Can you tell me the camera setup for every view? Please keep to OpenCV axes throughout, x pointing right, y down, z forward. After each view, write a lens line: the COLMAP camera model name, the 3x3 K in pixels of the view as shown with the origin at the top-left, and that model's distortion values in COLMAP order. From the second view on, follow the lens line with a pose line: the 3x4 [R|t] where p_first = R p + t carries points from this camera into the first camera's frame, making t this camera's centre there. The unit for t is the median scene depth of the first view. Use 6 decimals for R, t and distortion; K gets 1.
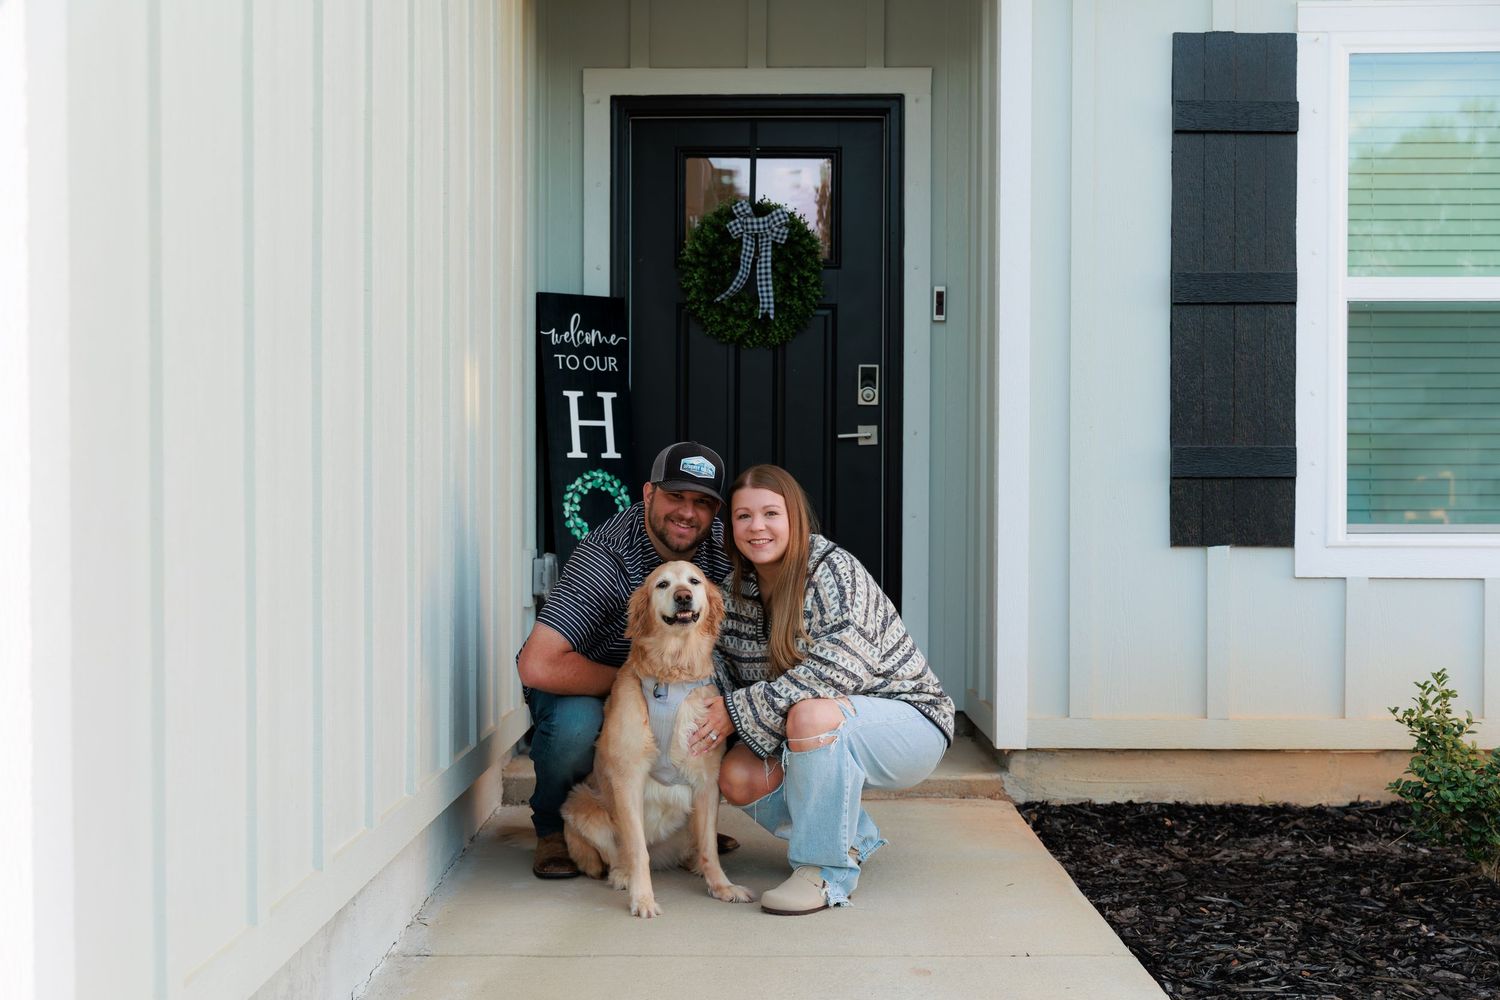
lens RADIAL K [[1826.8, 0, 756.0], [0, 1826.8, 504.5], [0, 0, 1]] dist [0.034578, 0.000000]
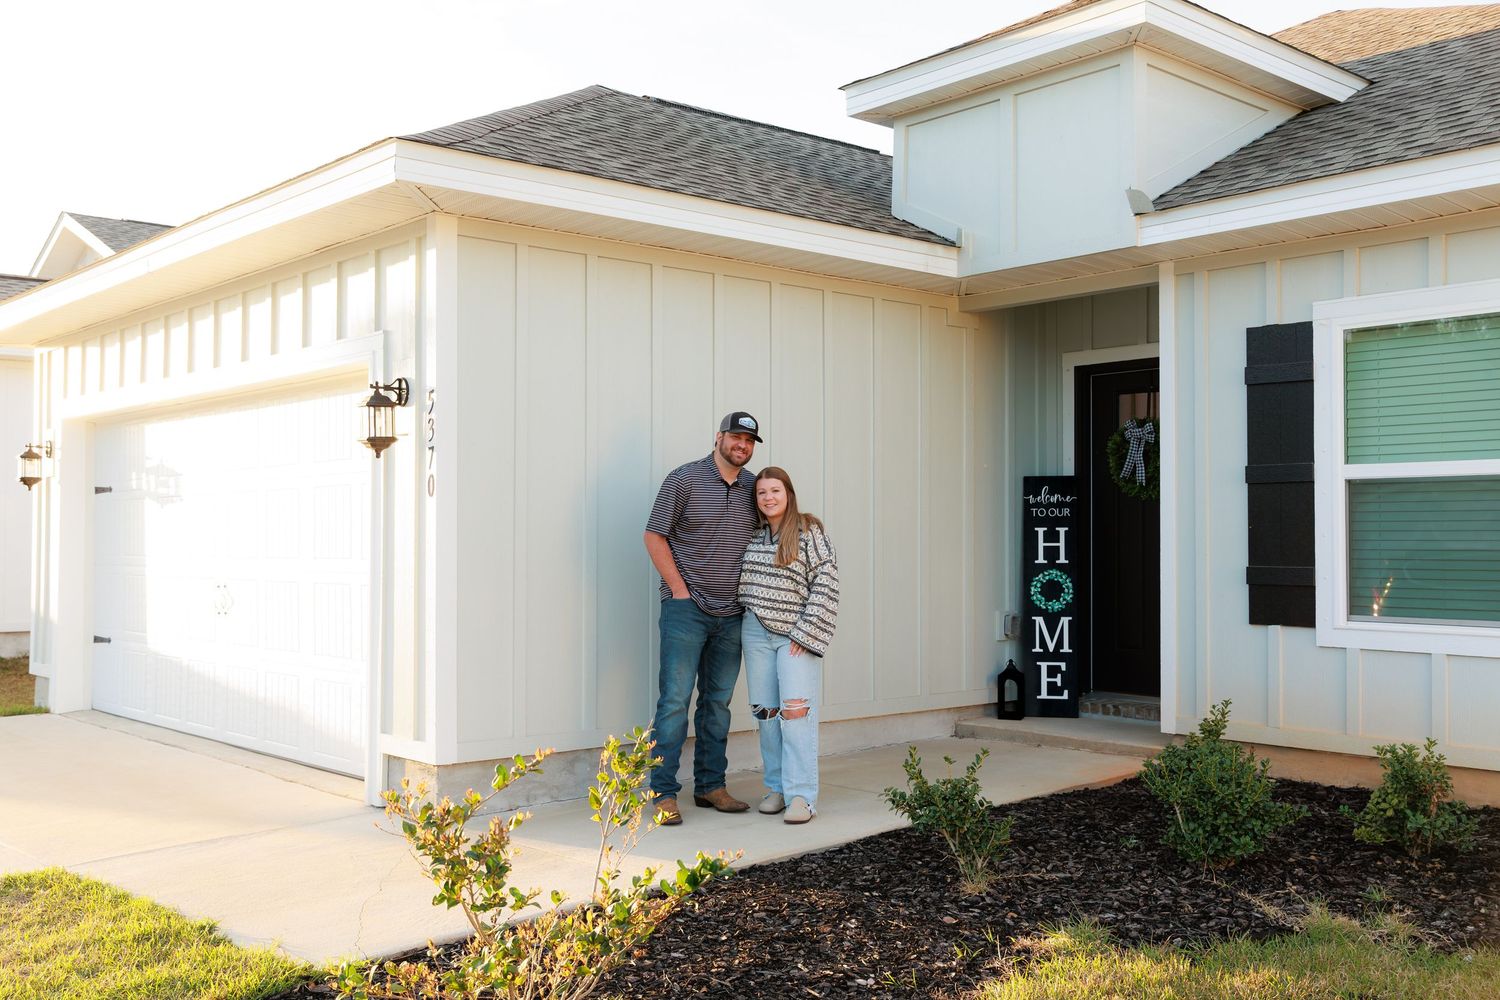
lens RADIAL K [[1447.5, 0, 756.9], [0, 1447.5, 505.3], [0, 0, 1]] dist [0.011805, 0.000000]
pose [[0.679479, -0.016642, -0.733506, 0.799587], [-0.000980, 0.999721, -0.023590, -0.049375], [0.733694, 0.016747, 0.679273, -0.235598]]
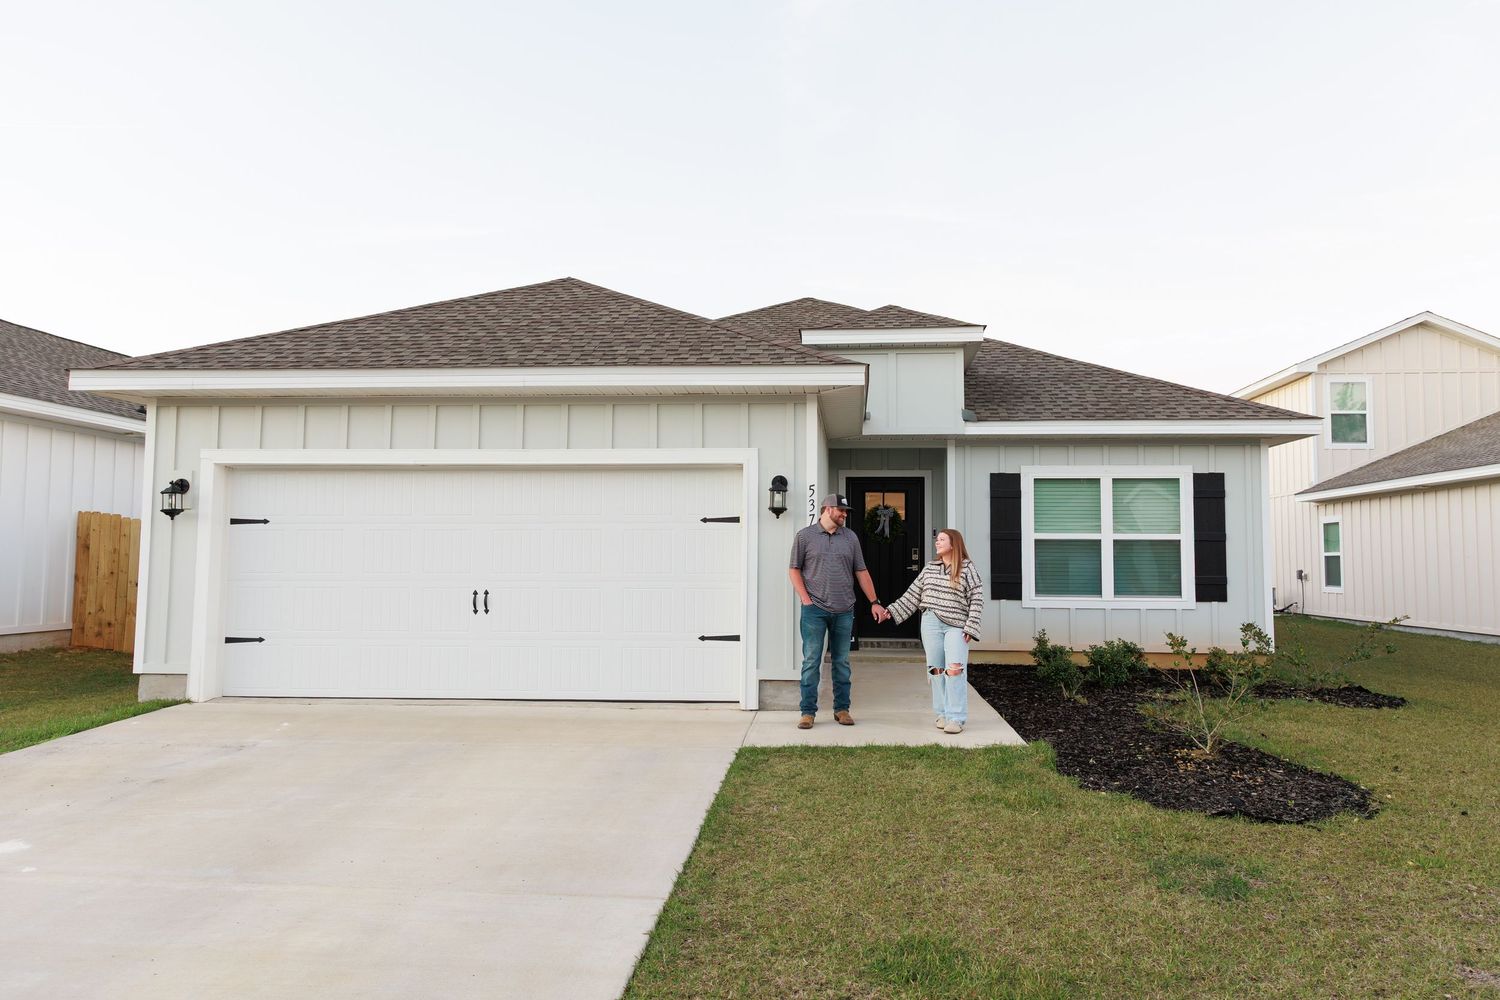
lens RADIAL K [[995.7, 0, 782.4], [0, 995.7, 492.1], [0, 0, 1]] dist [0.007333, 0.000933]
pose [[0.997678, -0.000286, -0.068100, -0.071947], [-0.004577, 0.997449, -0.071242, -0.047934], [0.067946, 0.071389, 0.995132, -1.075459]]
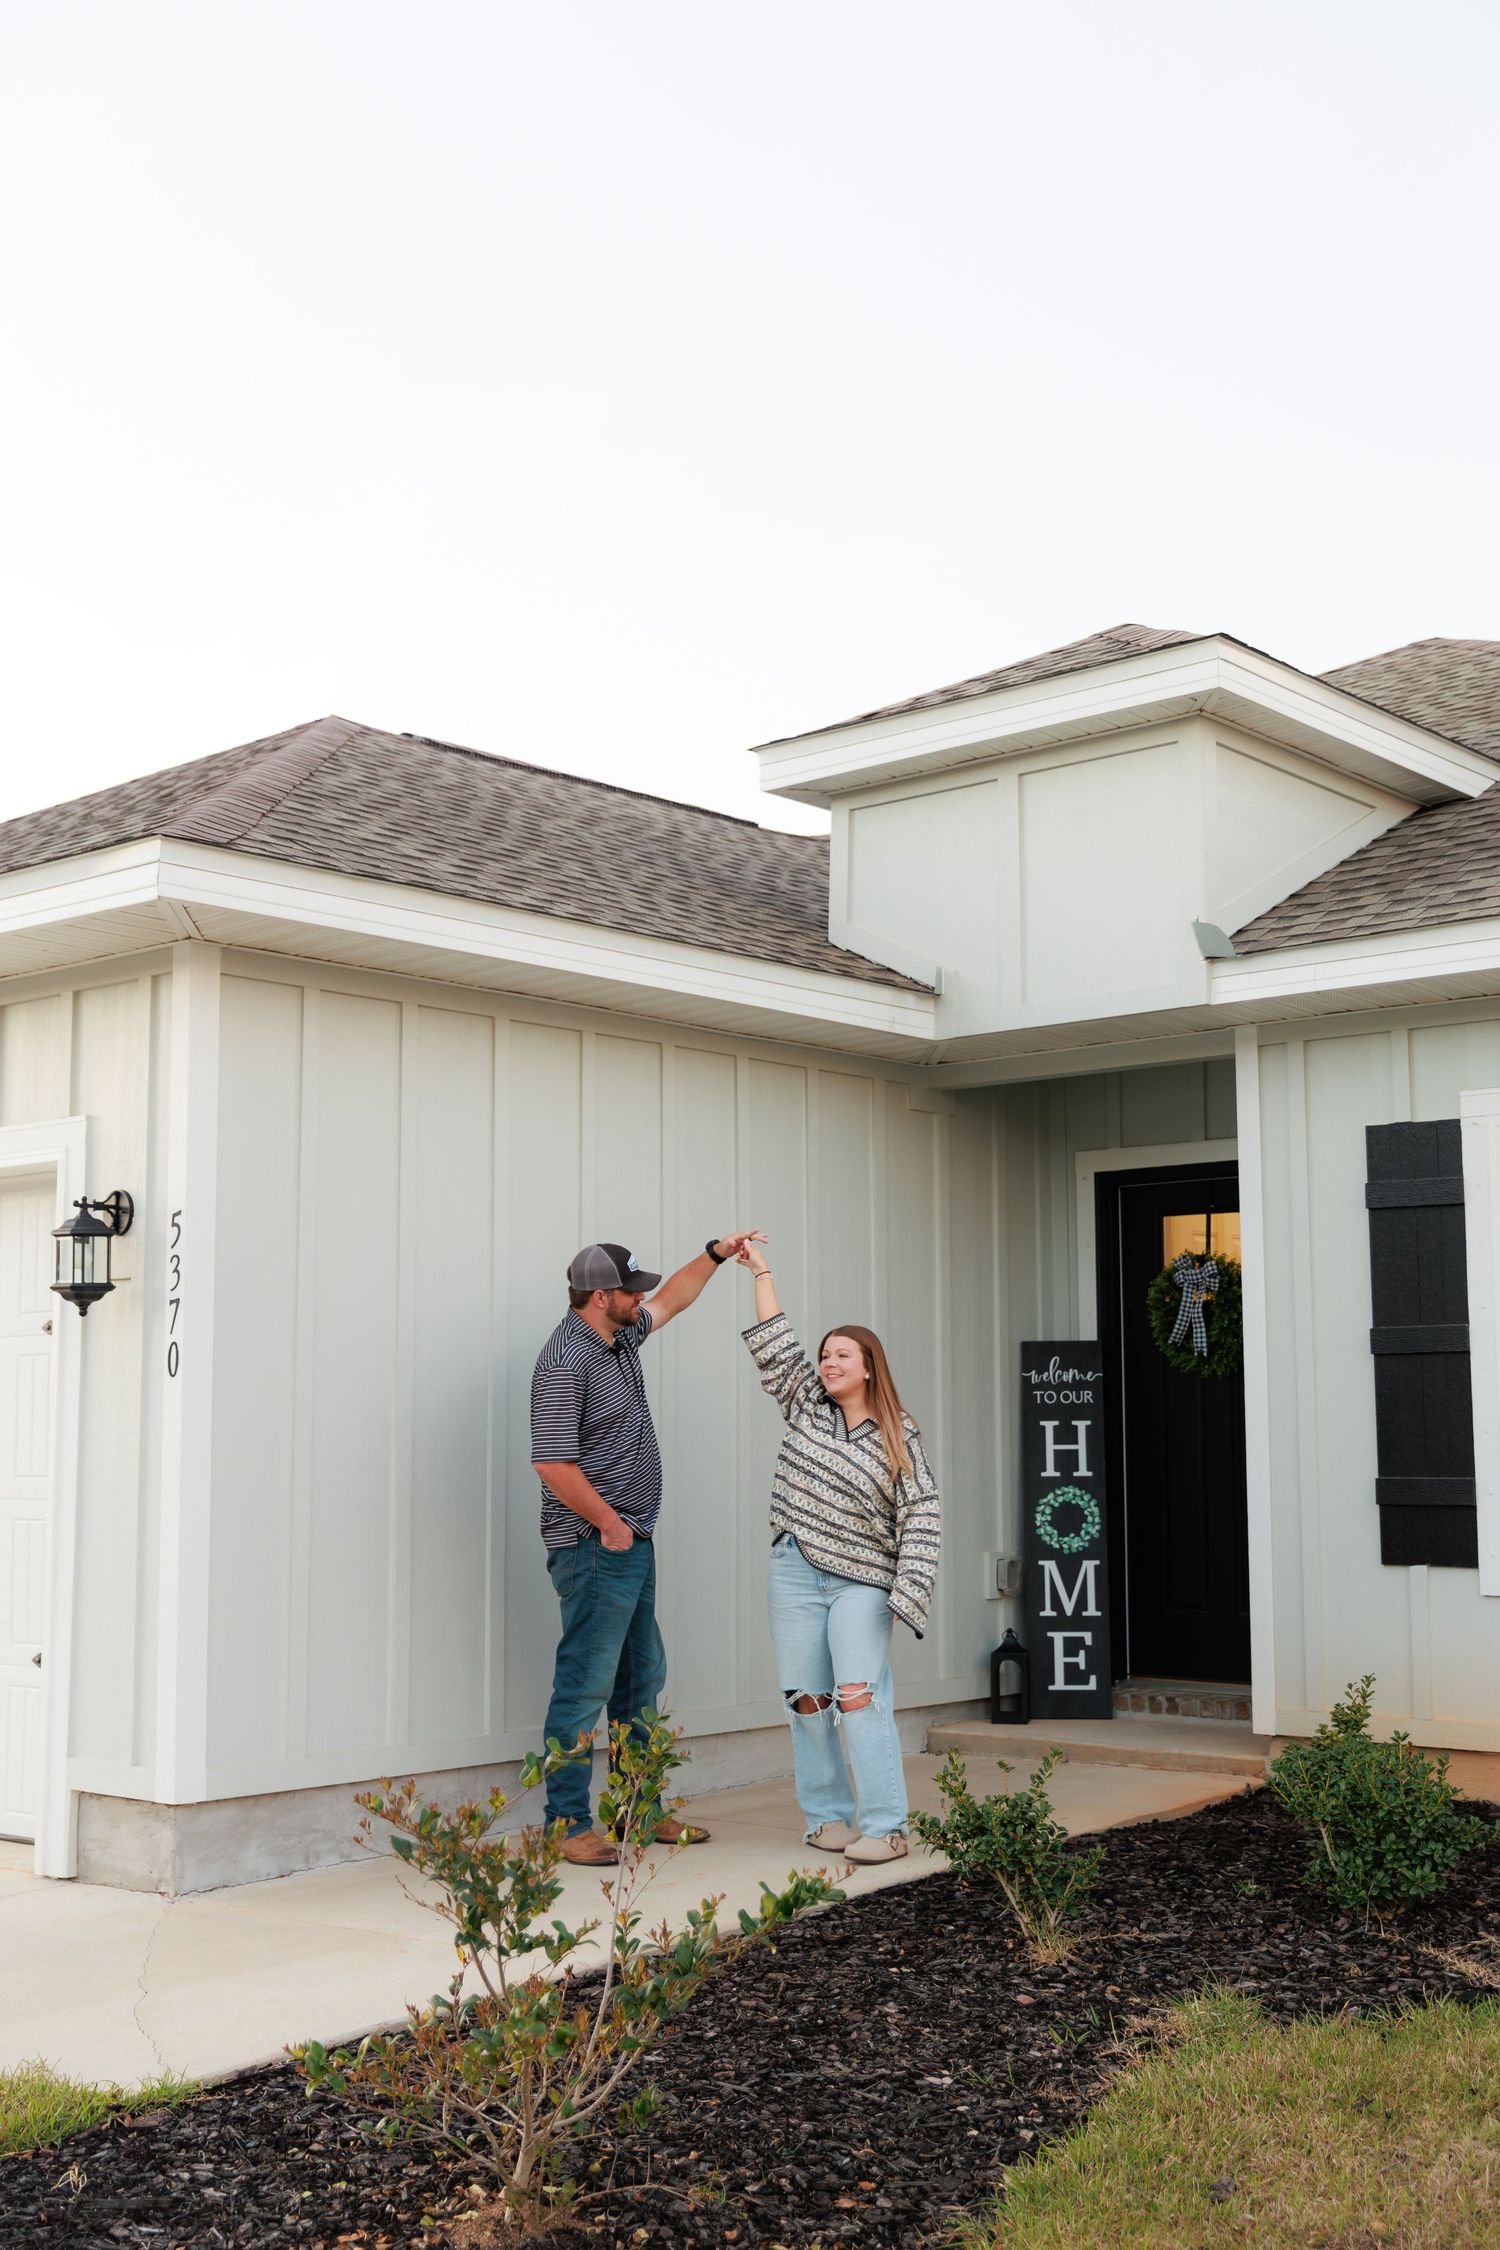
lens RADIAL K [[2521.4, 0, 802.2], [0, 2521.4, 1105.6], [0, 0, 1]] dist [-0.007814, 0.000000]
pose [[0.779889, -0.086406, -0.619925, 0.834326], [0.004762, 0.991216, -0.132166, -0.049021], [0.625899, 0.100123, 0.773451, -0.430356]]
